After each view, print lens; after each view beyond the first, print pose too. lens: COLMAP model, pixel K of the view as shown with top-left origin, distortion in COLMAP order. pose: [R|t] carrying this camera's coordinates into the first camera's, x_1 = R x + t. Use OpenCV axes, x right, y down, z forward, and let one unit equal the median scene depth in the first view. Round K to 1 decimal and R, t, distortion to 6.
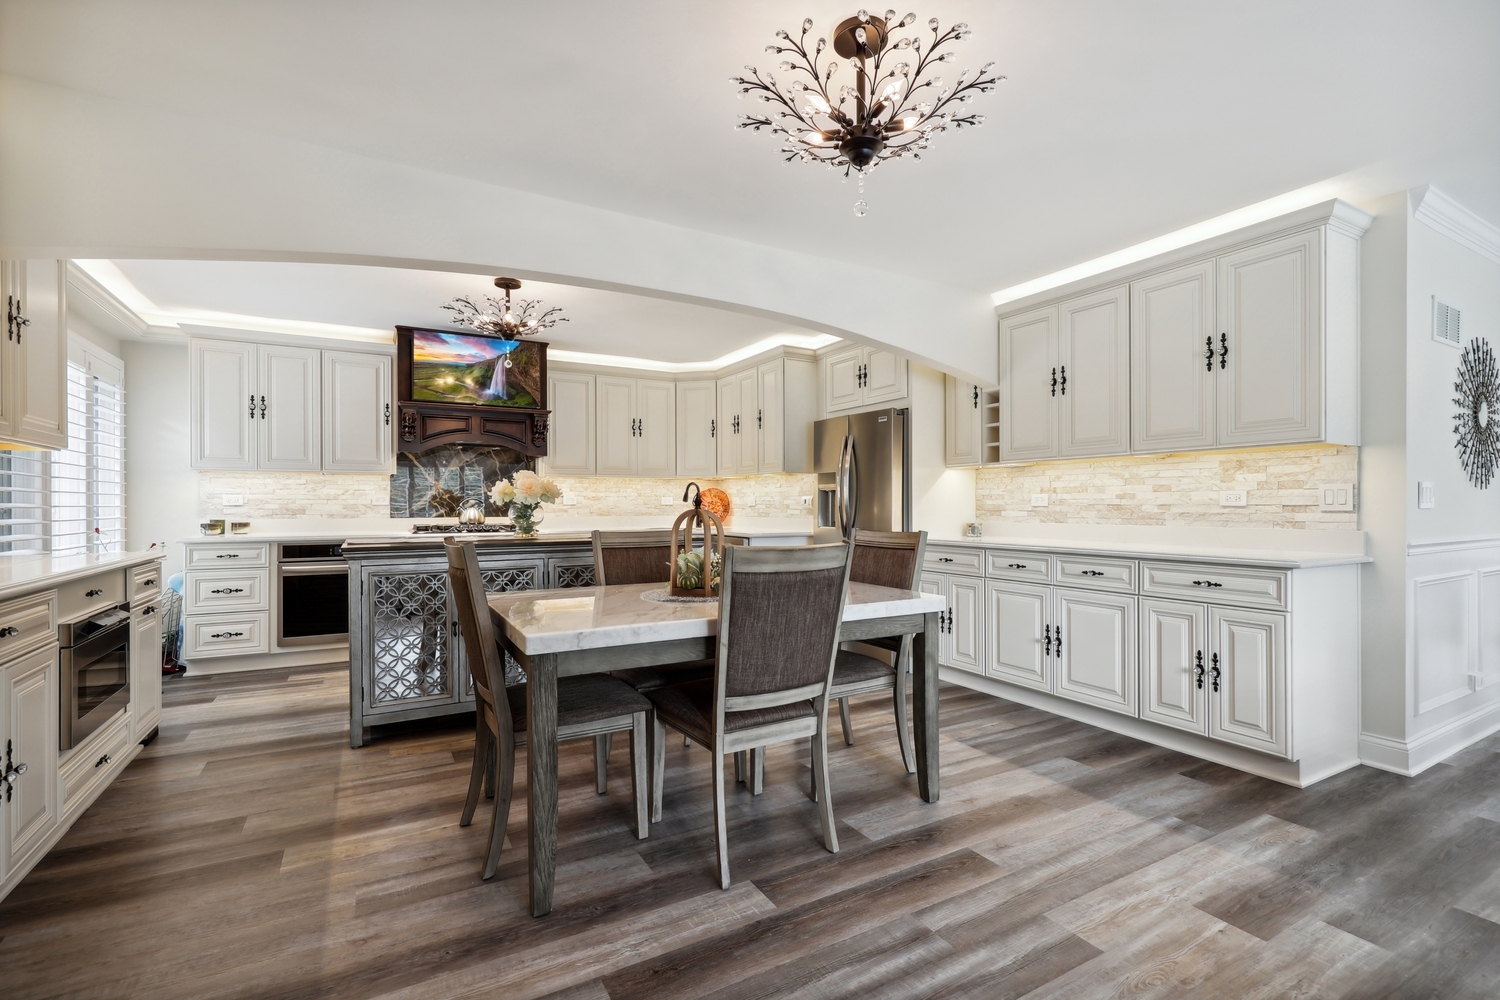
lens RADIAL K [[687.3, 0, 796.9], [0, 687.3, 507.6], [0, 0, 1]] dist [0.003652, -0.002602]
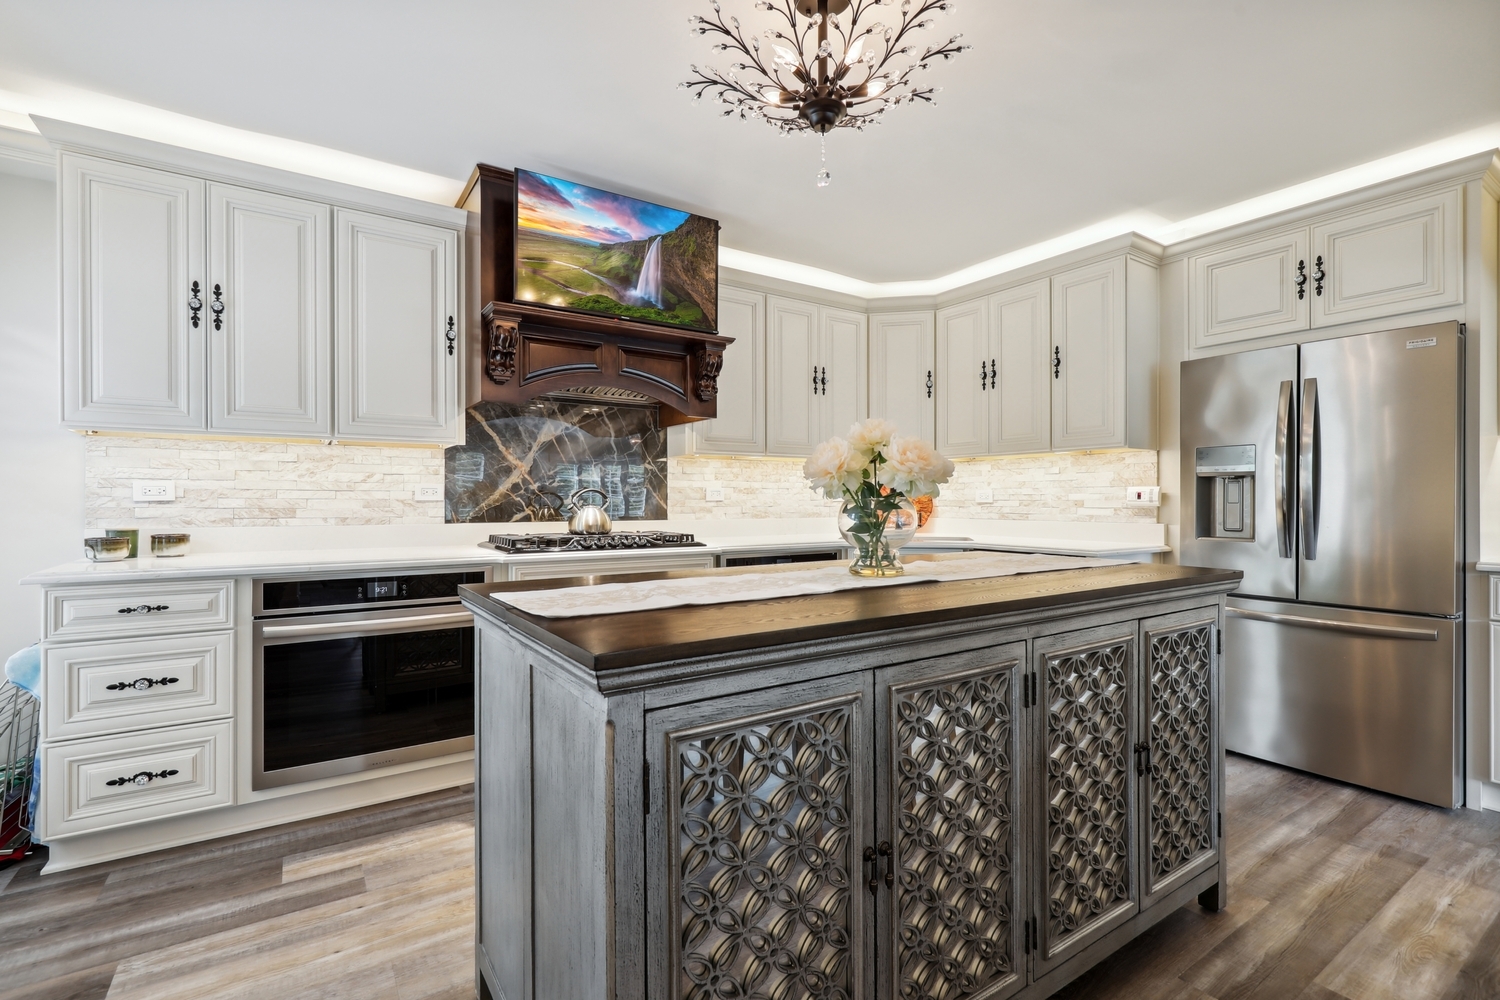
lens RADIAL K [[687.3, 0, 753.3], [0, 687.3, 498.5], [0, 0, 1]] dist [0.003652, -0.002602]
pose [[0.994637, 0.000558, 0.103426, -0.409108], [0.000188, 0.999974, -0.007202, -0.001991], [-0.103427, 0.007183, 0.994611, 0.430151]]
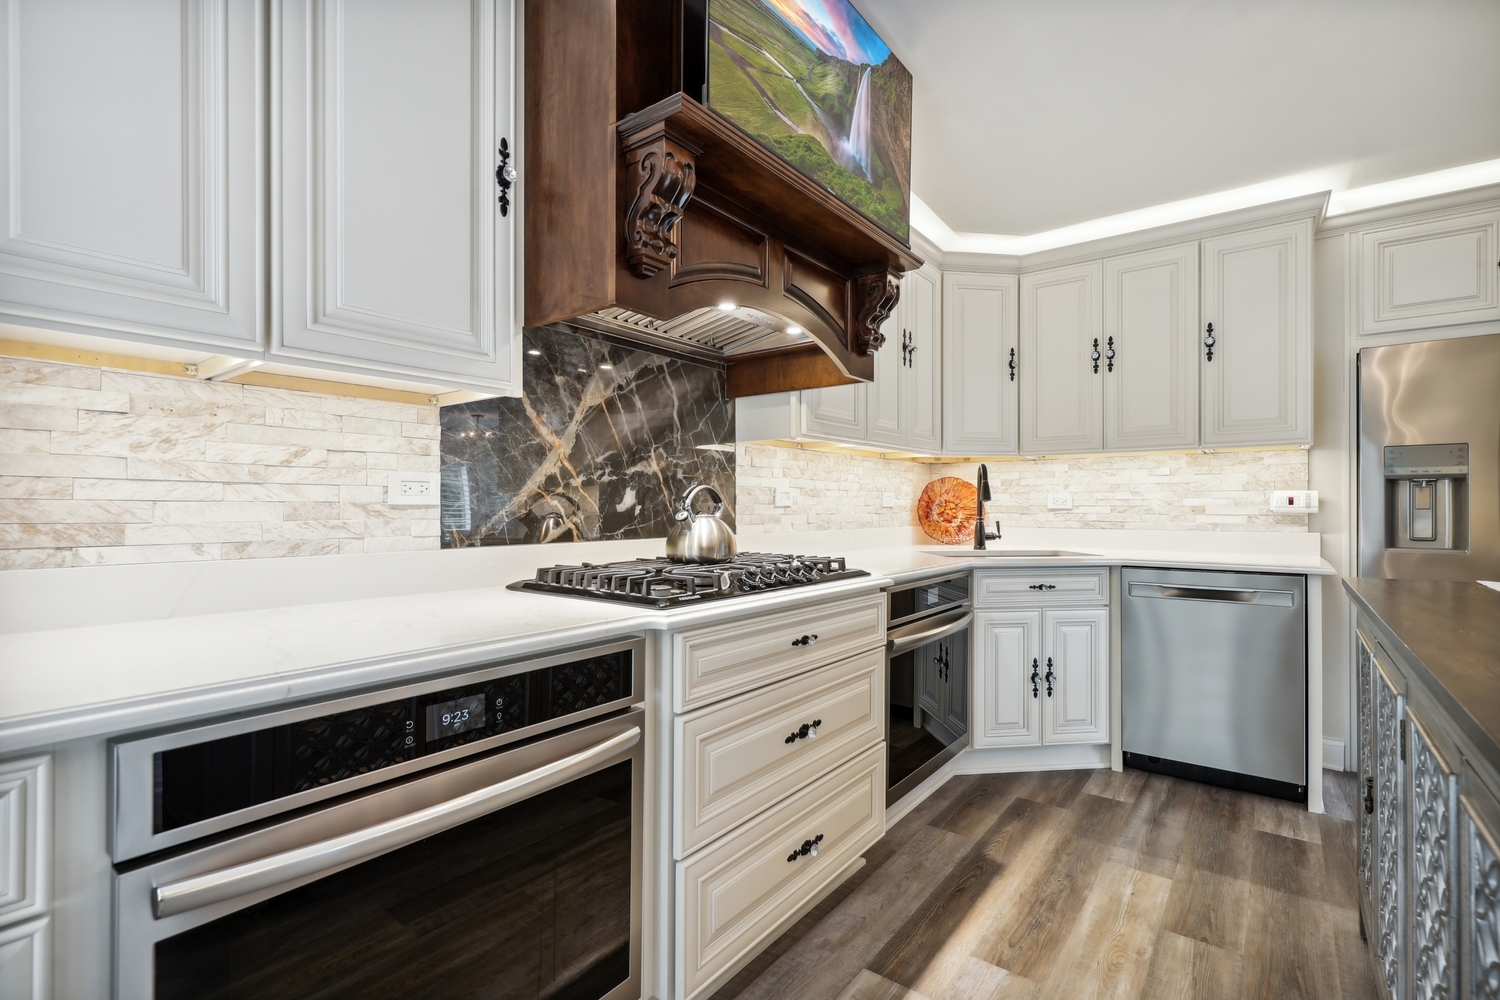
lens RADIAL K [[687.3, 0, 756.9], [0, 687.3, 503.7], [0, 0, 1]] dist [0.003652, -0.002602]
pose [[0.908106, 0.002919, 0.418731, -0.608974], [0.000898, 0.999960, -0.008919, -0.002208], [-0.418740, 0.008475, 0.908066, 0.699351]]
